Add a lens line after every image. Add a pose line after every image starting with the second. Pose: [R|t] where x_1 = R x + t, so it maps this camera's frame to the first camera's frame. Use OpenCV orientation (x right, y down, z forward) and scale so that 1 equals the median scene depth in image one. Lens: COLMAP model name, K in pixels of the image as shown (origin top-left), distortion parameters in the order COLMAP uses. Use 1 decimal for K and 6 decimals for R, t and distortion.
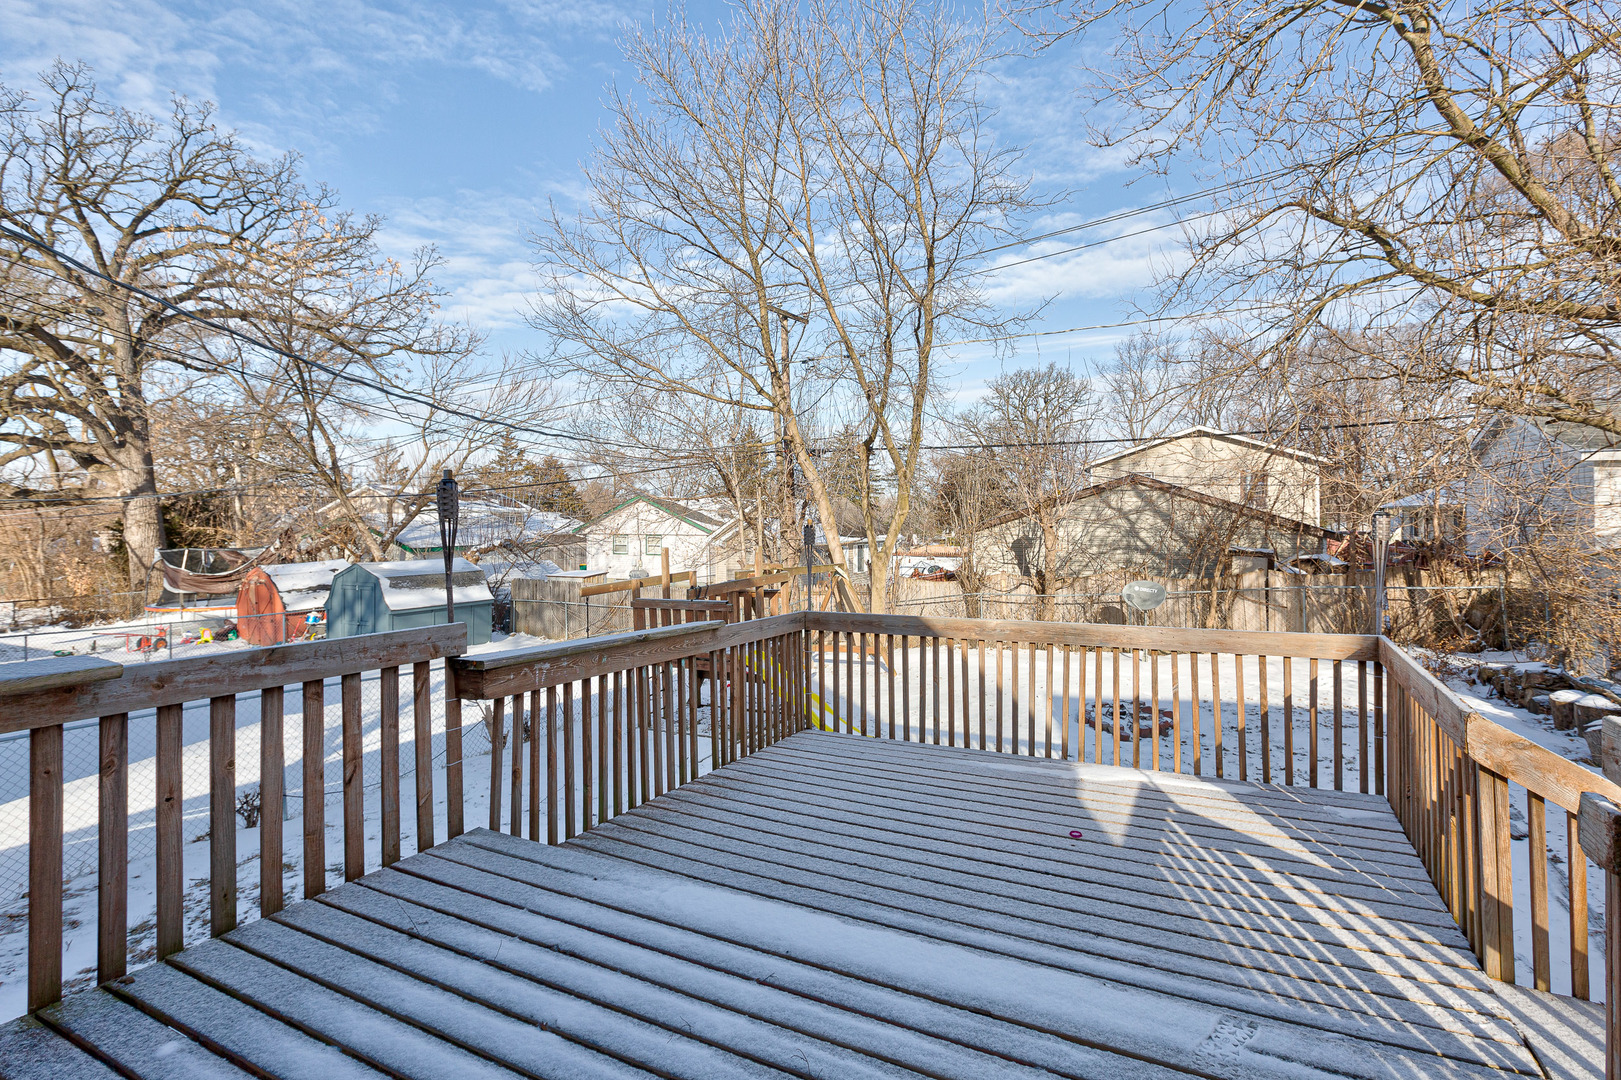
lens RADIAL K [[776.7, 0, 810.5], [0, 776.7, 540.0], [0, 0, 1]] dist [0.000096, -0.000270]
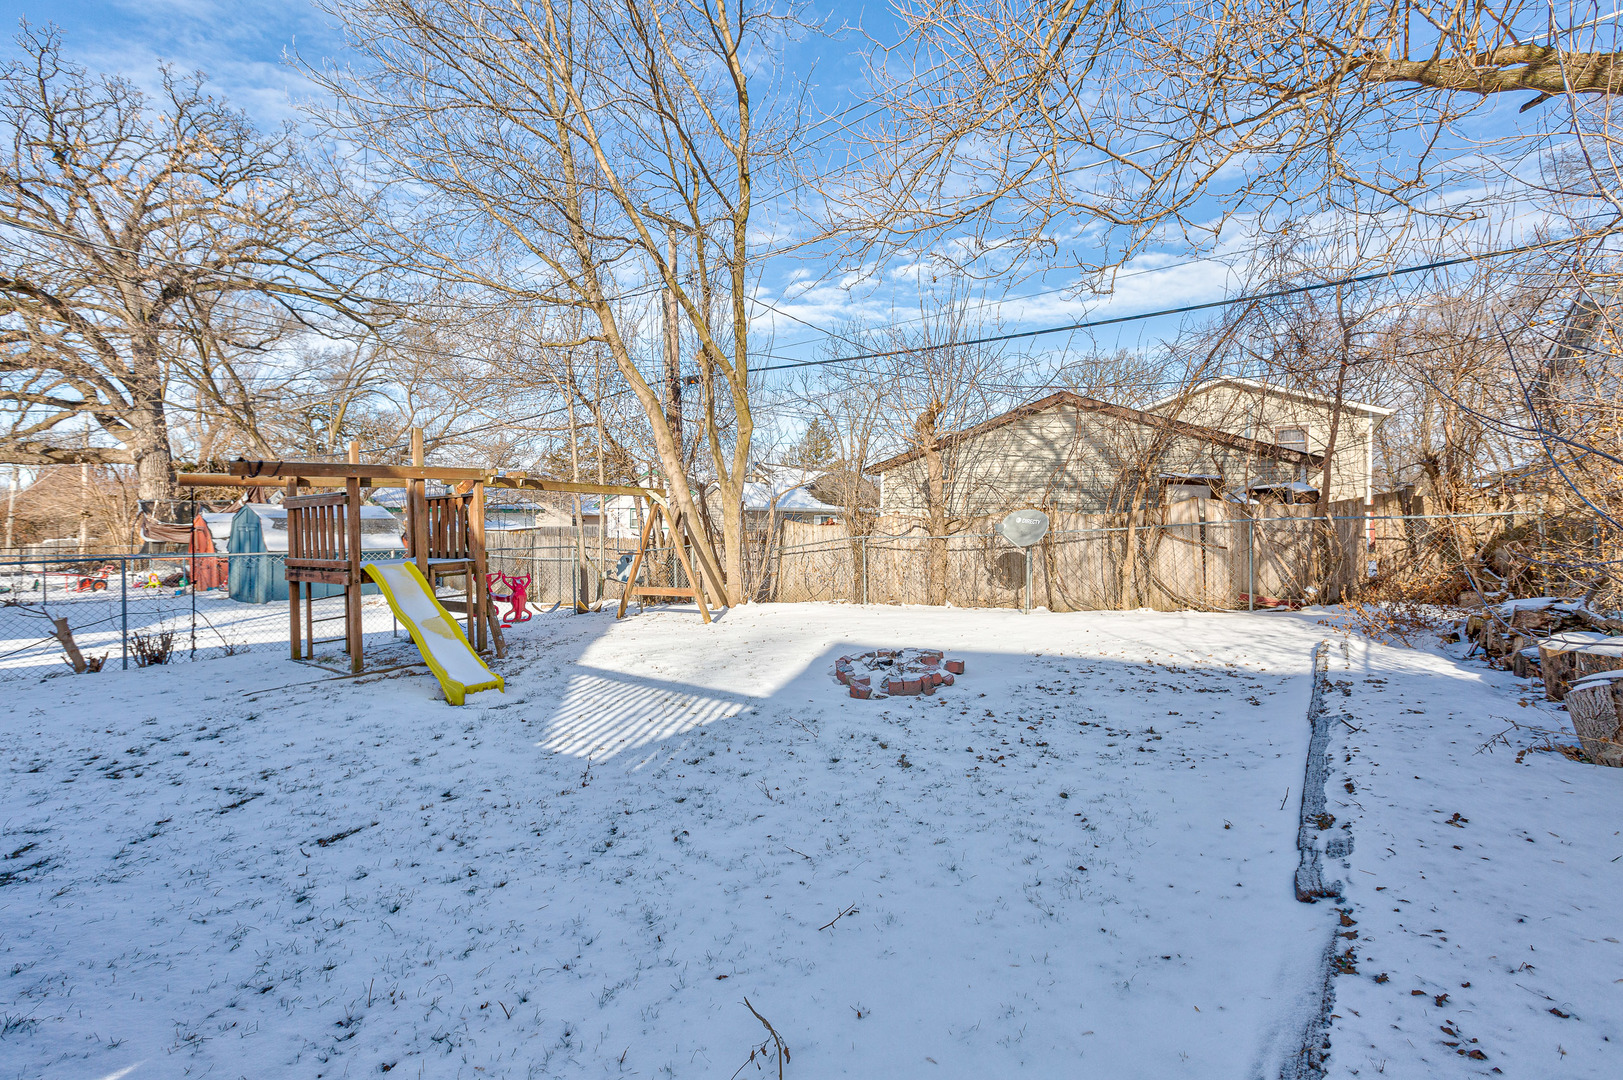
lens RADIAL K [[744.5, 0, 802.0], [0, 744.5, 531.3], [0, 0, 1]] dist [0.000434, -0.000194]
pose [[0.990138, 0.015771, -0.139205, 0.297797], [-0.017497, 0.999784, -0.011184, 0.081567], [0.138999, 0.013509, 0.990200, 0.234729]]
